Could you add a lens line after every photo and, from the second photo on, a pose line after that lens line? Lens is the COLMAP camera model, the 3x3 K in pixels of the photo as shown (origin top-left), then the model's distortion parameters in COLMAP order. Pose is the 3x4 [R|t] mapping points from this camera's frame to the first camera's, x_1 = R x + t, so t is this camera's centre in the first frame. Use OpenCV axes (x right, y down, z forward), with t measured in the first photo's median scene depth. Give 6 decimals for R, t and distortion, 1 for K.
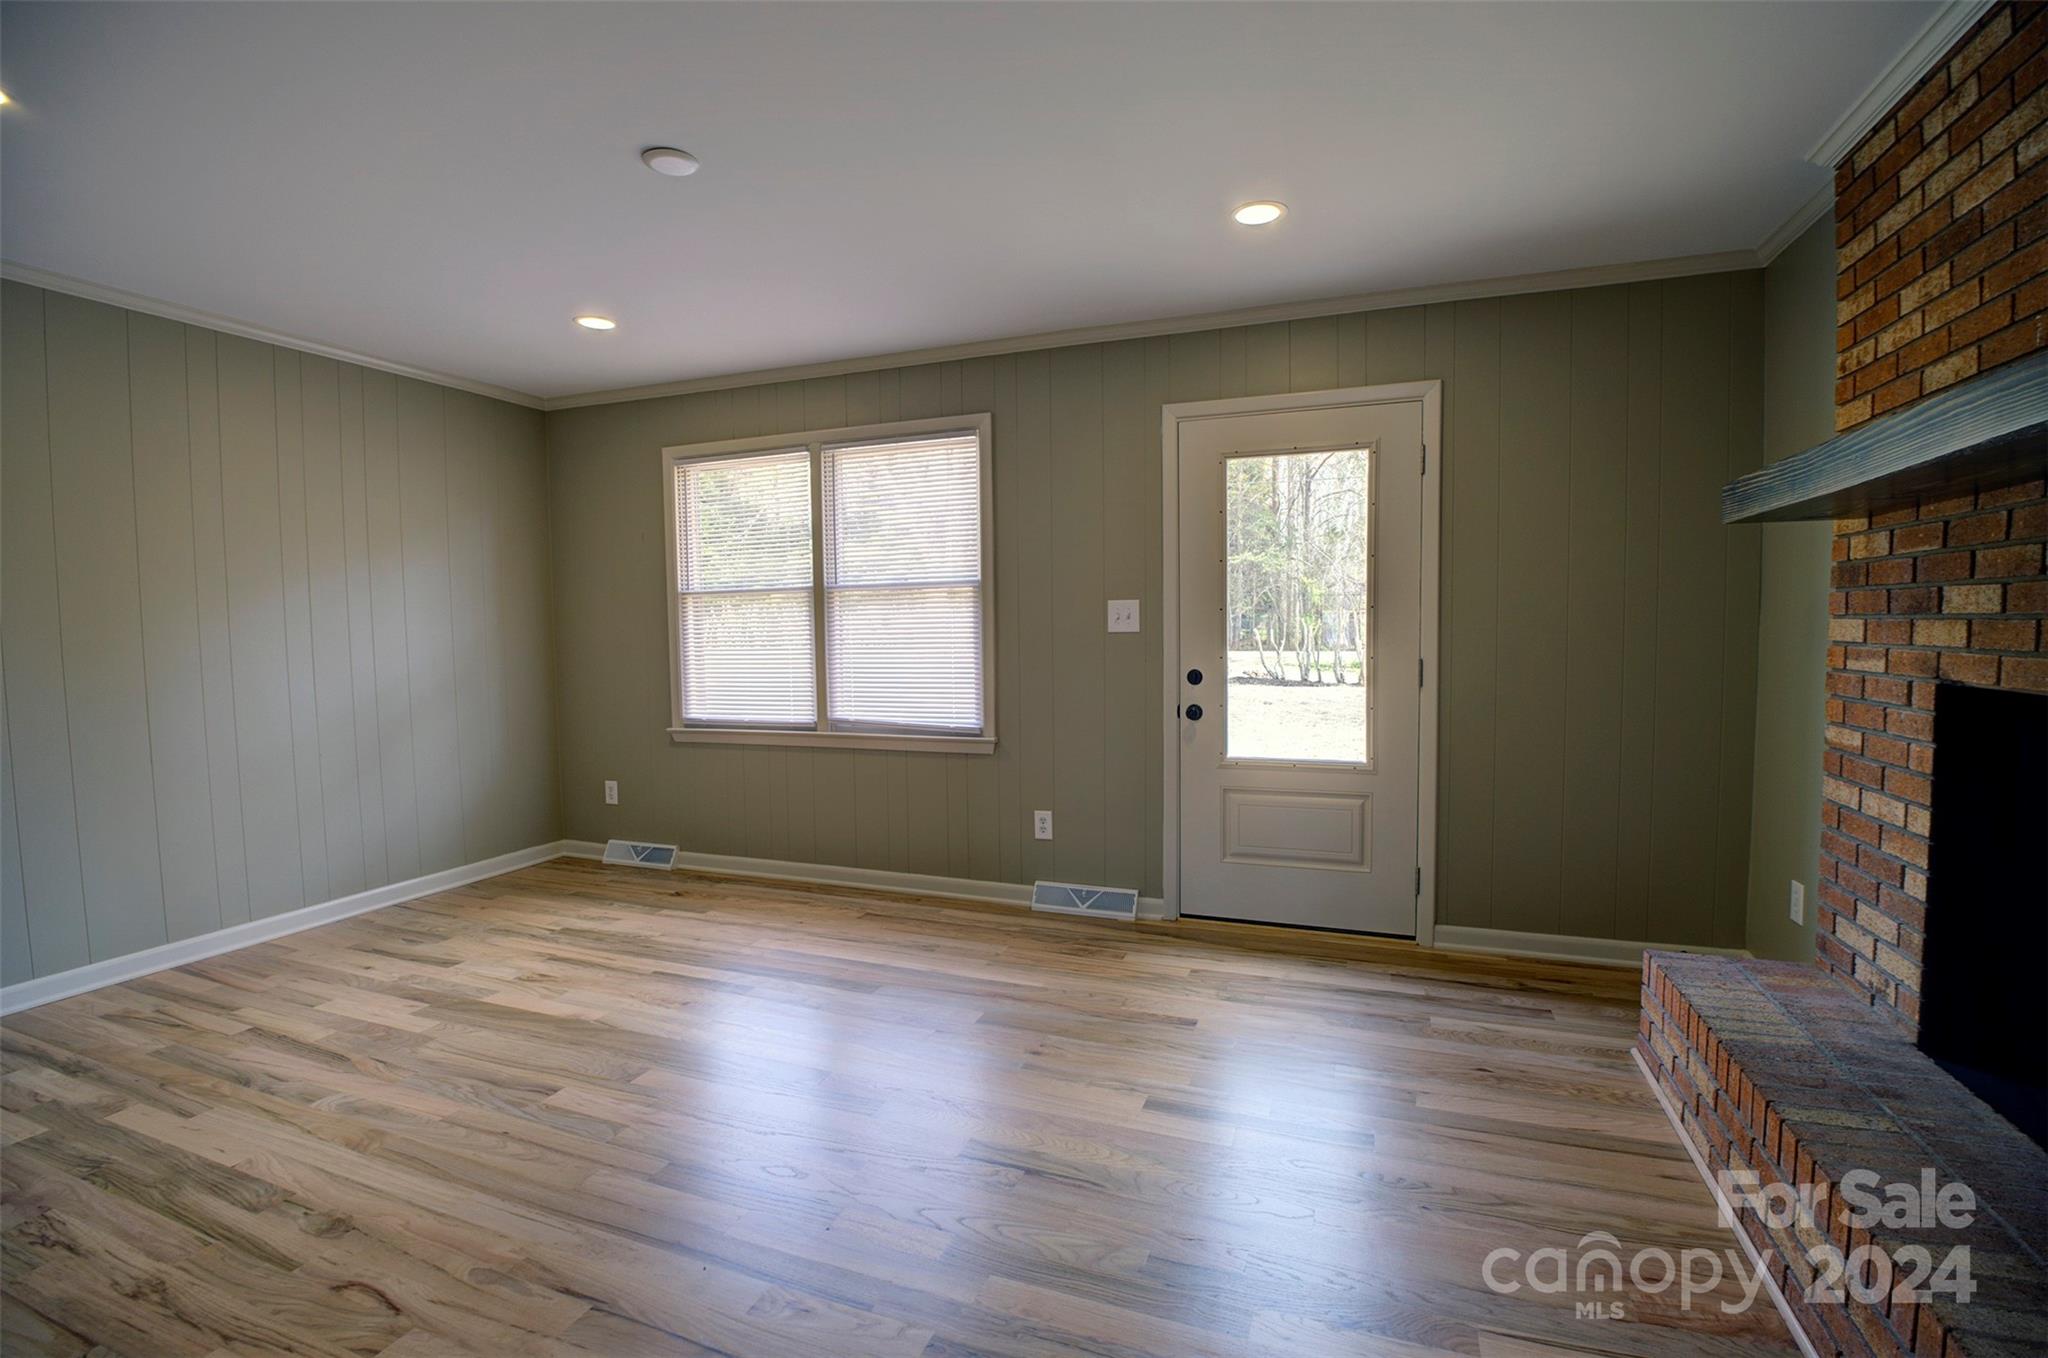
lens RADIAL K [[886.3, 0, 1021.4], [0, 886.3, 668.0], [0, 0, 1]] dist [-0.005323, -0.004331]
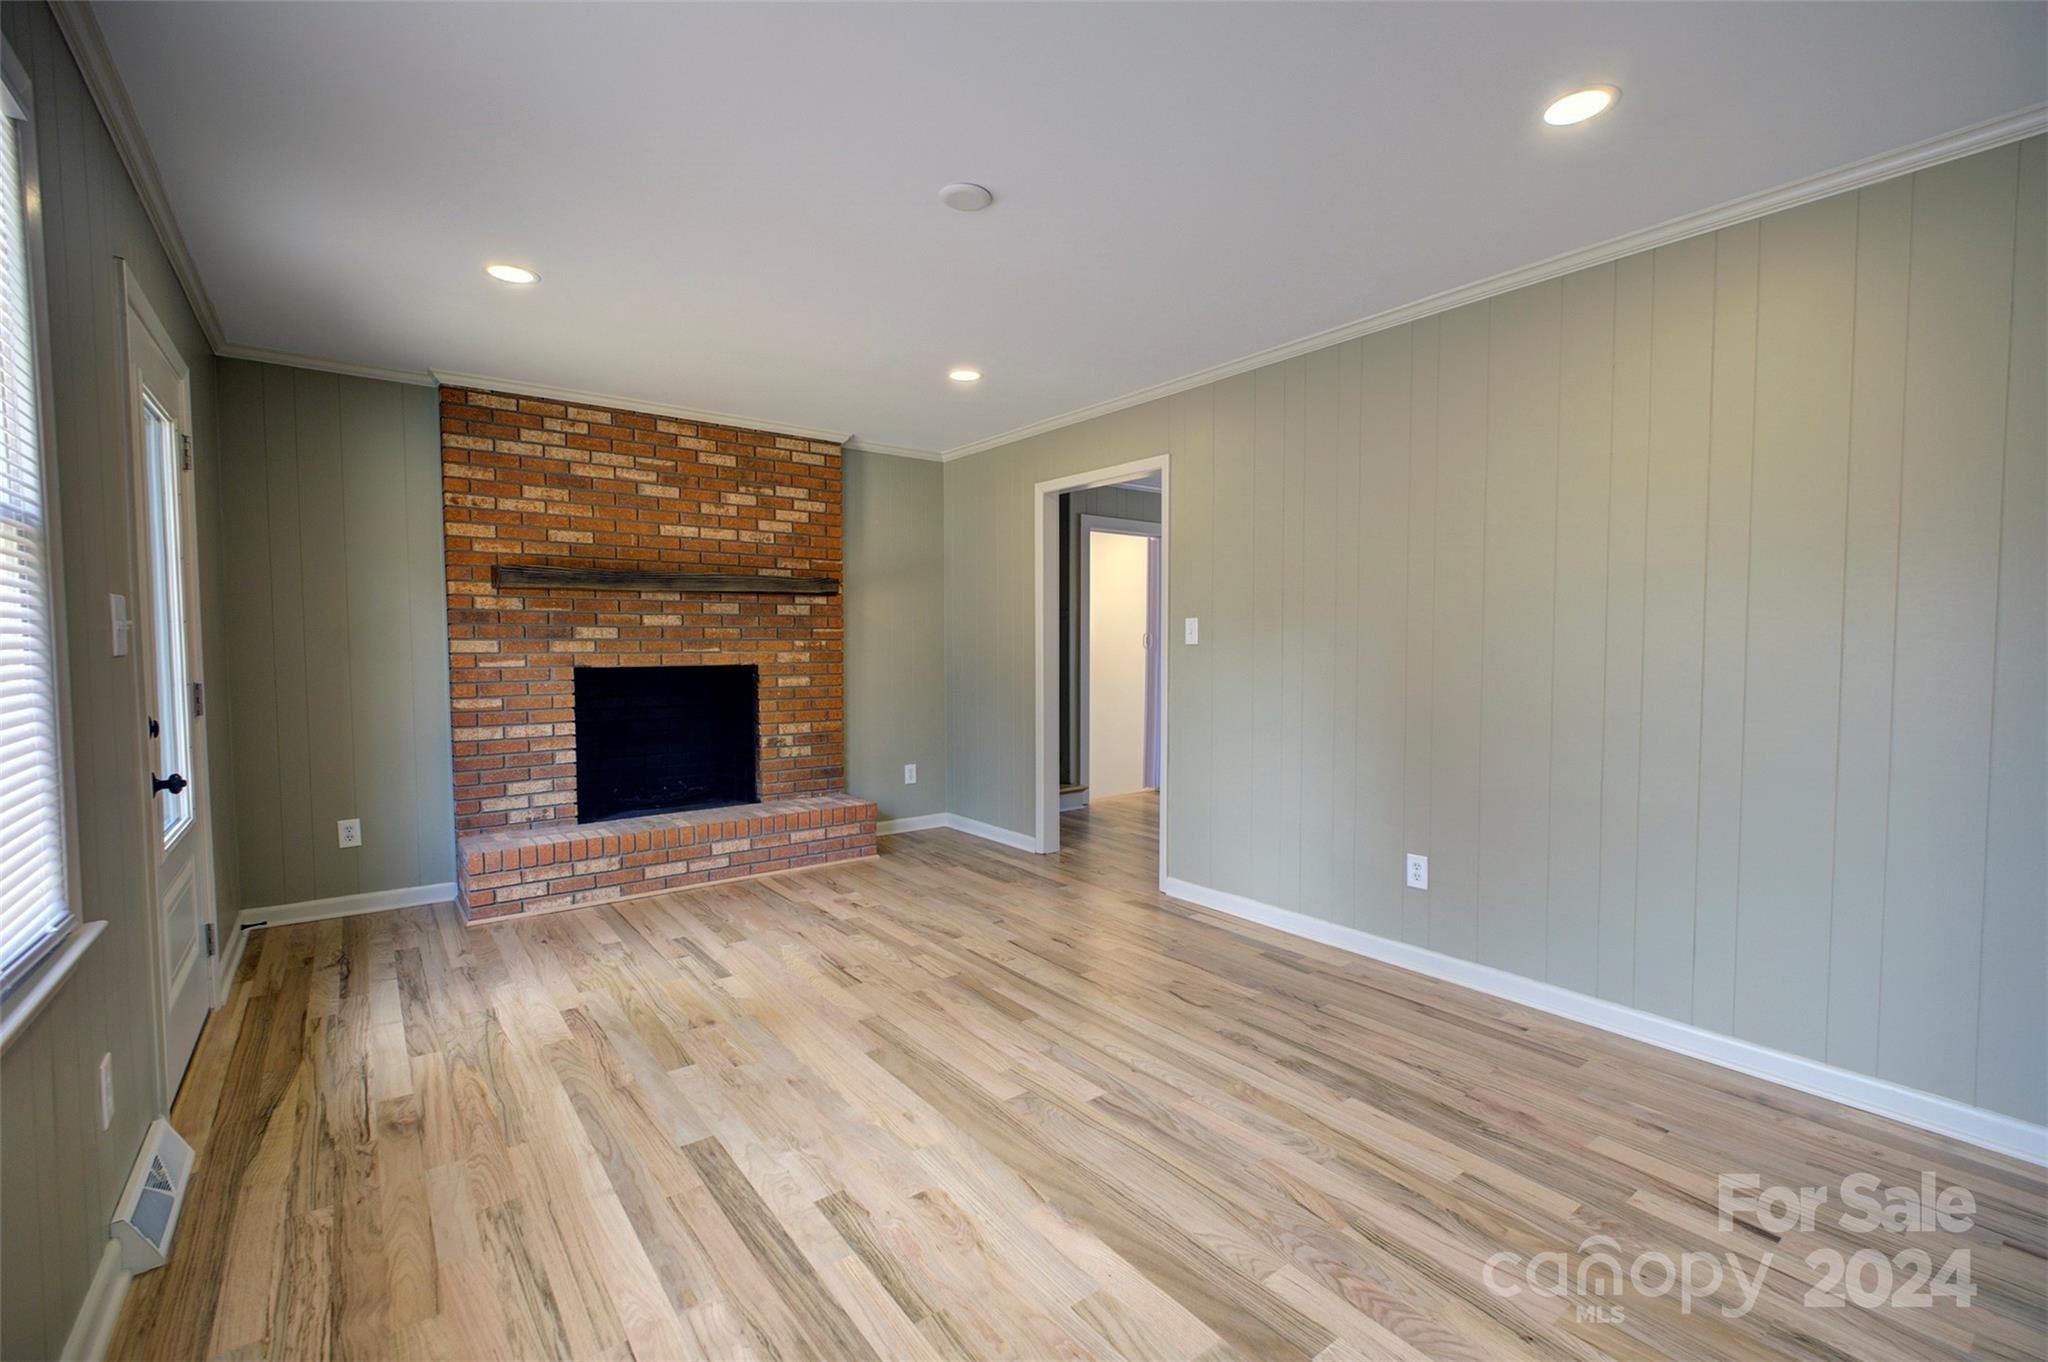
lens RADIAL K [[886.3, 0, 1031.6], [0, 886.3, 684.5], [0, 0, 1]] dist [-0.005323, -0.004331]
pose [[-0.847652, -0.008197, 0.530490, -0.911817], [0.045825, 0.995013, 0.088597, -0.066245], [-0.528570, 0.099410, -0.843049, 1.683171]]
